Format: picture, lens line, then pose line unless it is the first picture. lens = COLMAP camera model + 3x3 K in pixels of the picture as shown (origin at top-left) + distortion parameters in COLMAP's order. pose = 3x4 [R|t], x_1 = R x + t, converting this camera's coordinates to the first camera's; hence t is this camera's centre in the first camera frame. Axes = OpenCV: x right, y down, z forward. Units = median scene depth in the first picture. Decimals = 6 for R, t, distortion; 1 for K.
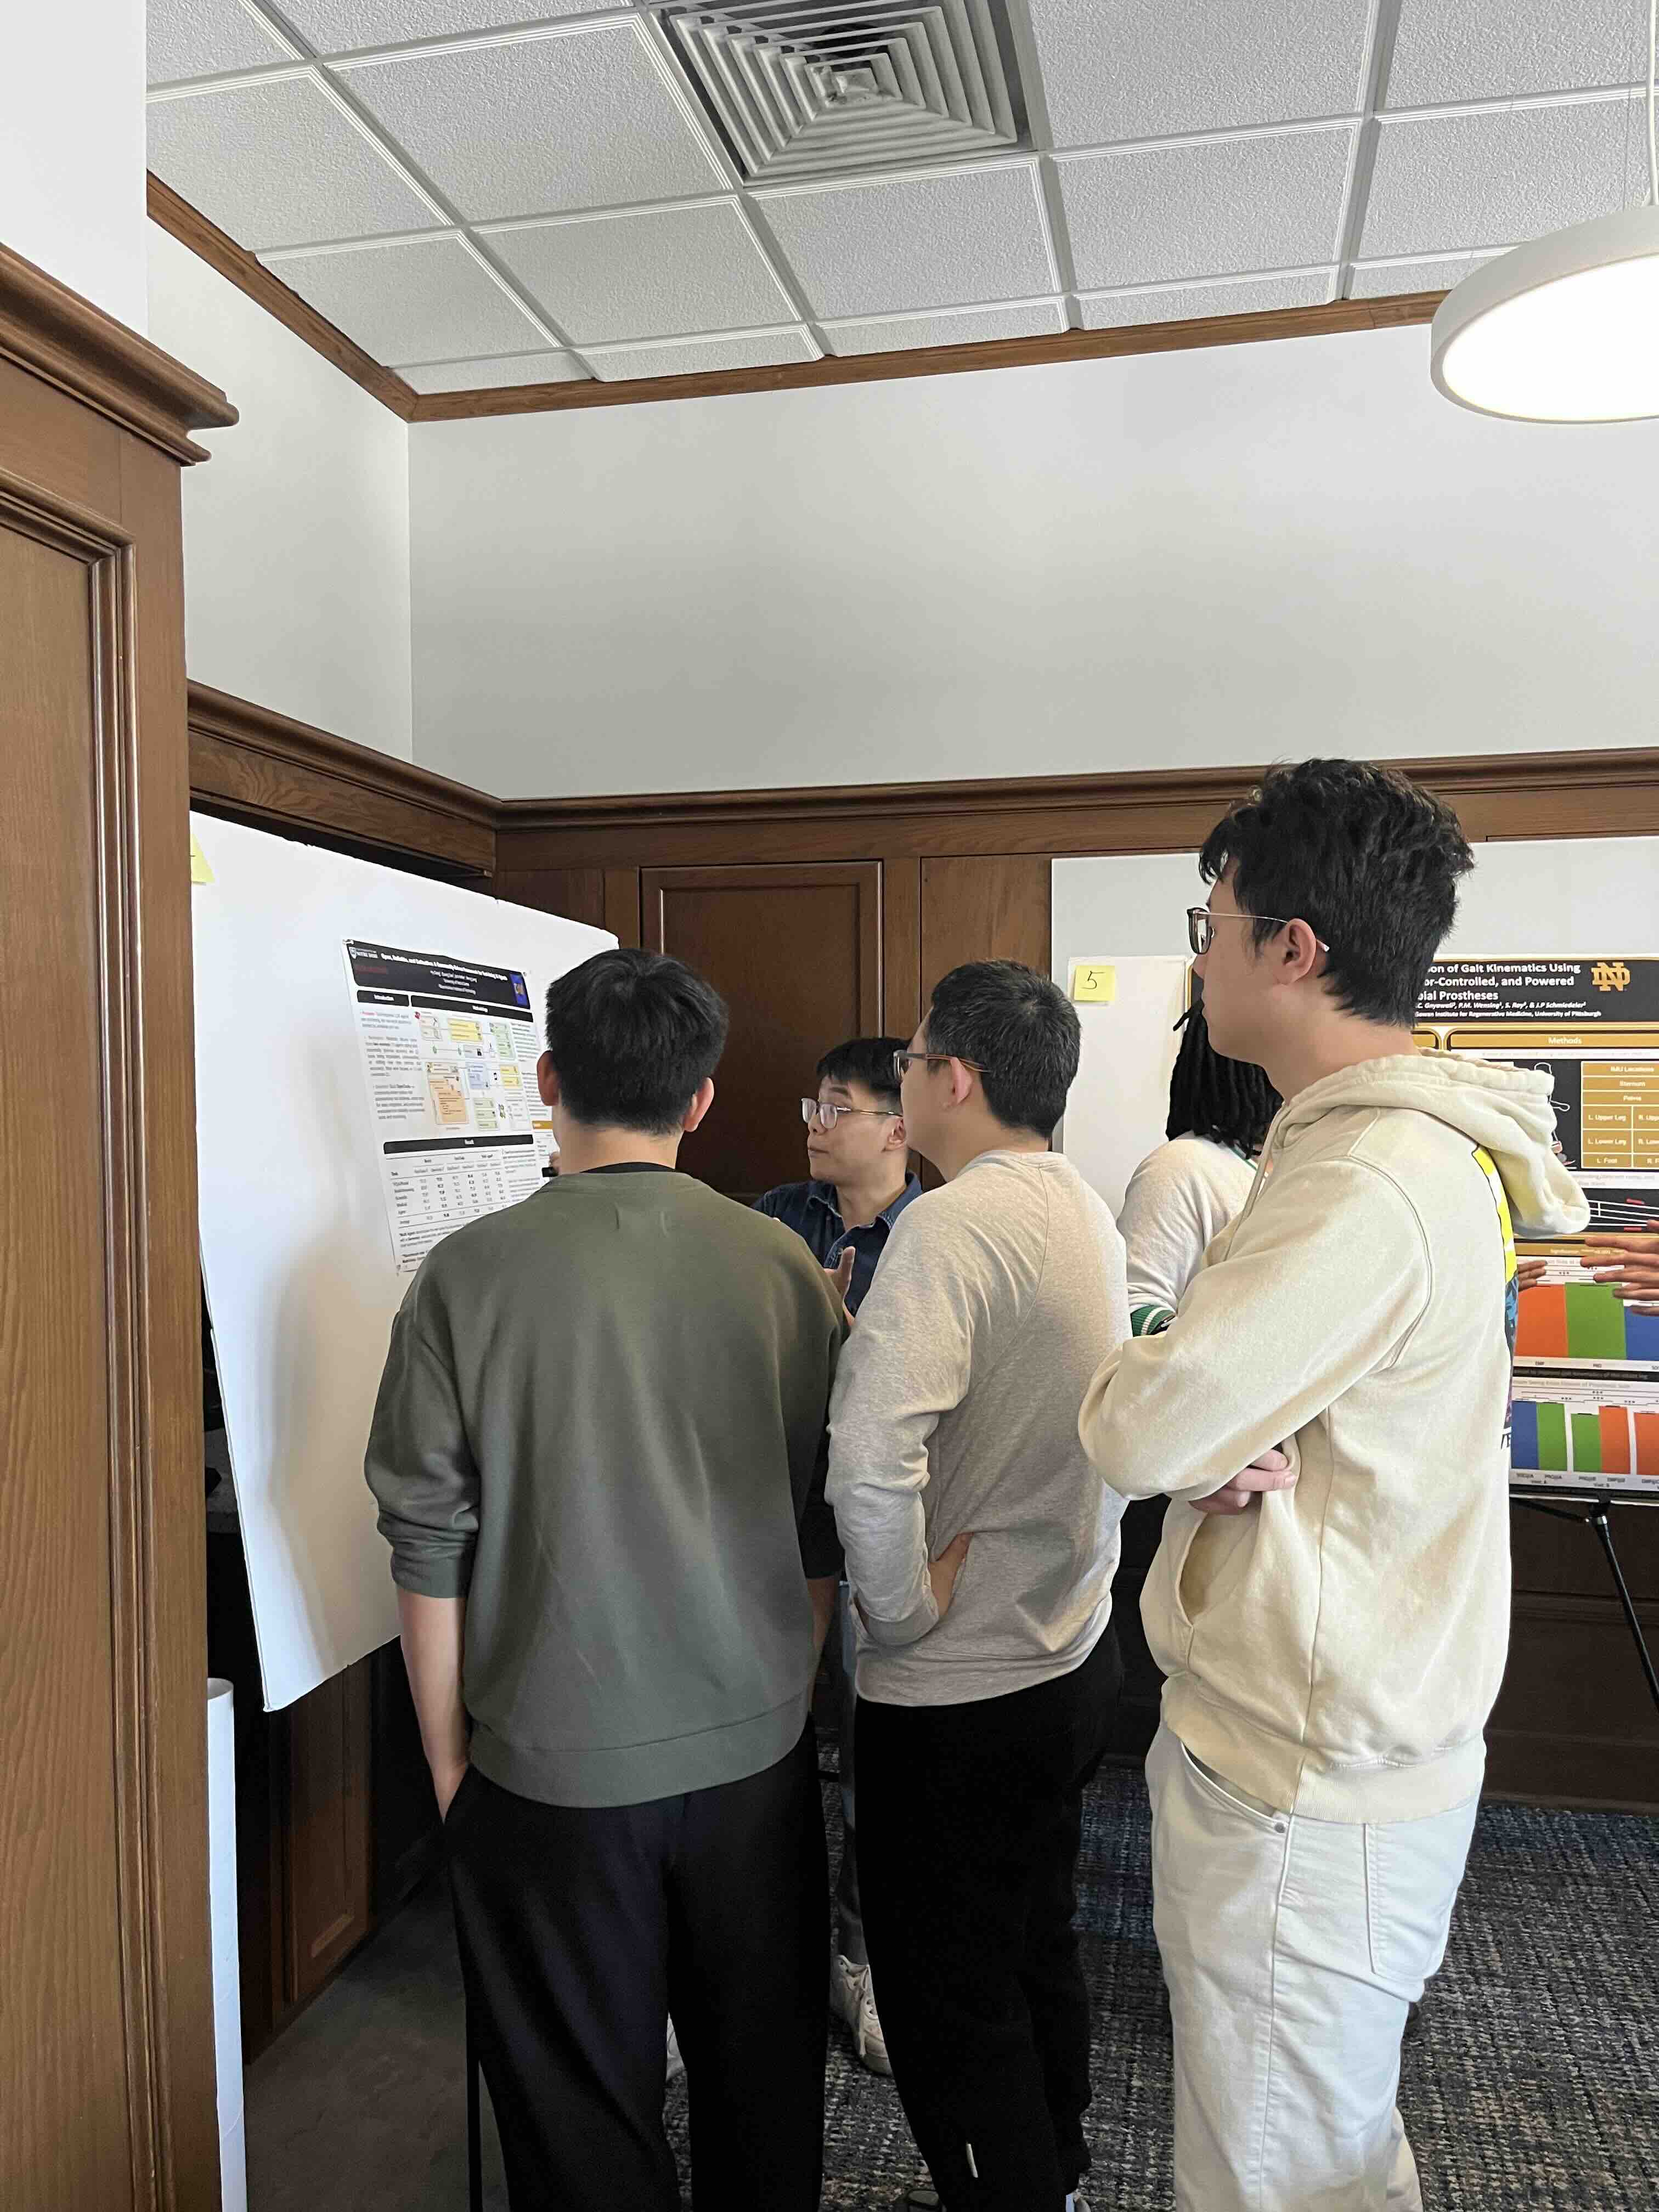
lens RADIAL K [[1669.6, 0, 829.5], [0, 1669.6, 1106.0], [0, 0, 1]] dist [0.065557, -0.092800]
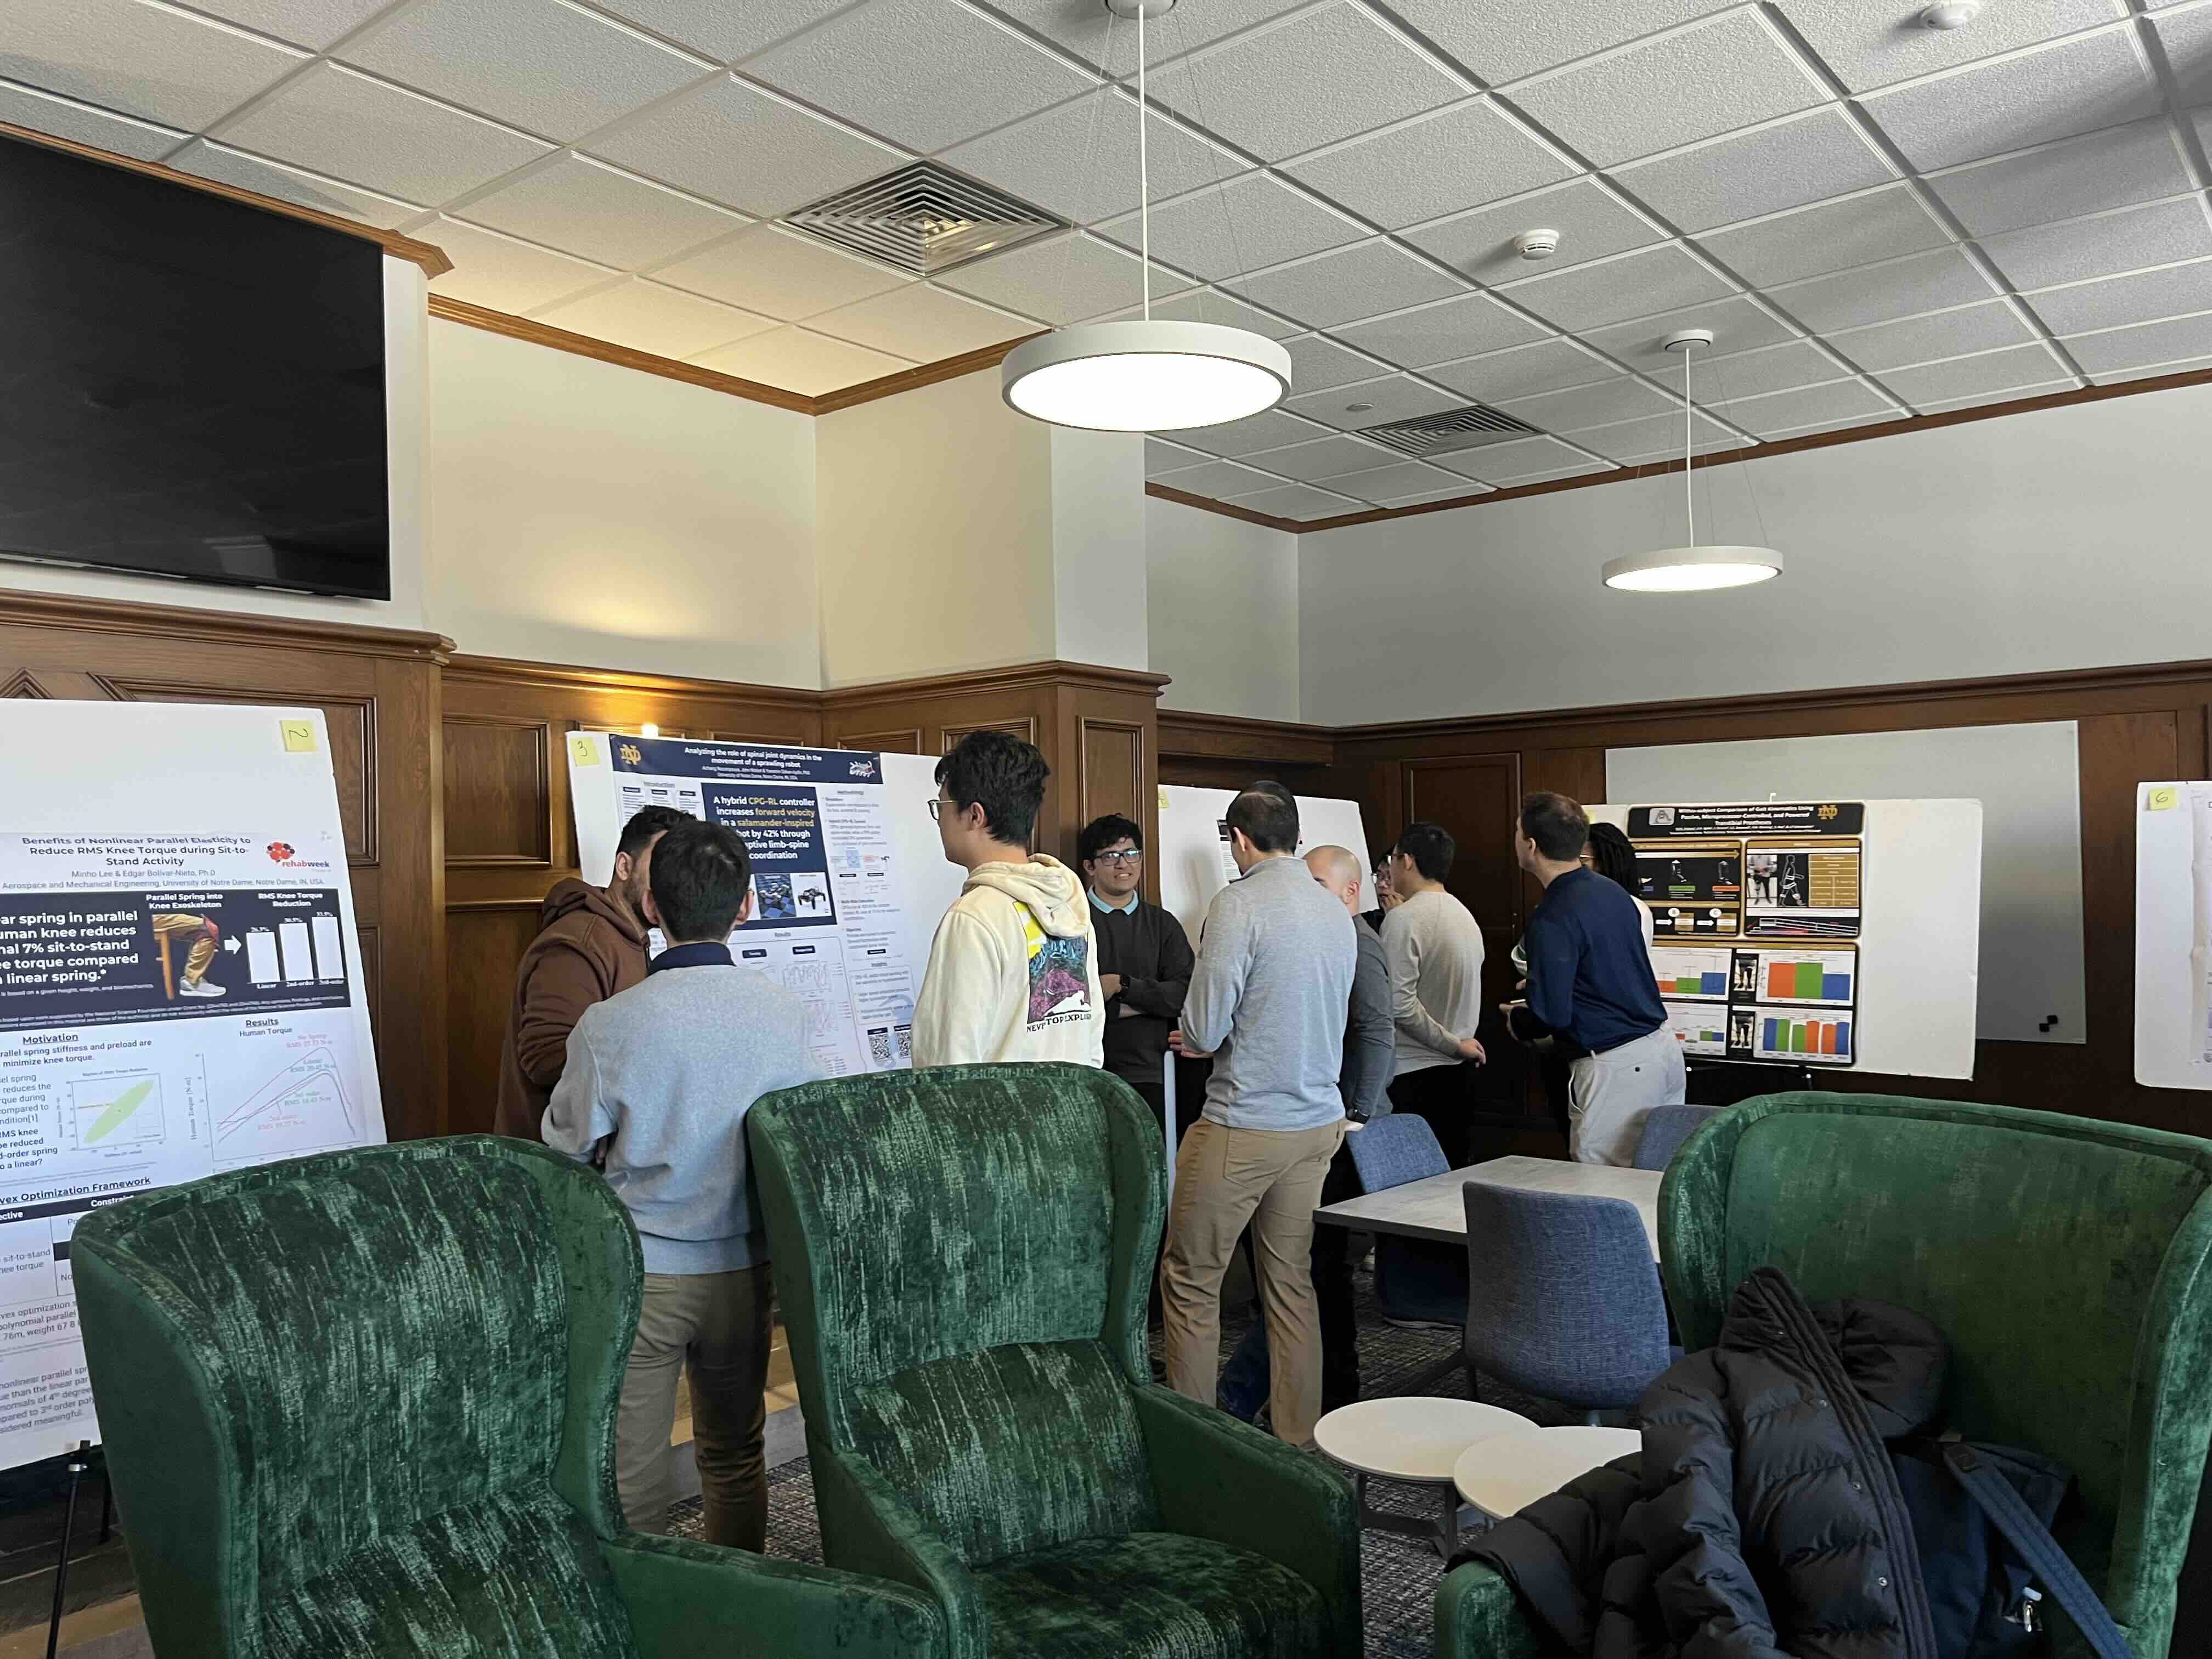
lens RADIAL K [[1669.6, 0, 1102.4], [0, 1669.6, 812.0], [0, 0, 1]] dist [0.065557, -0.092800]
pose [[0.898250, -0.022642, -0.438901, 0.565575], [-0.002902, 0.998345, -0.057442, 0.041026], [0.439475, 0.052871, 0.896698, -1.185306]]
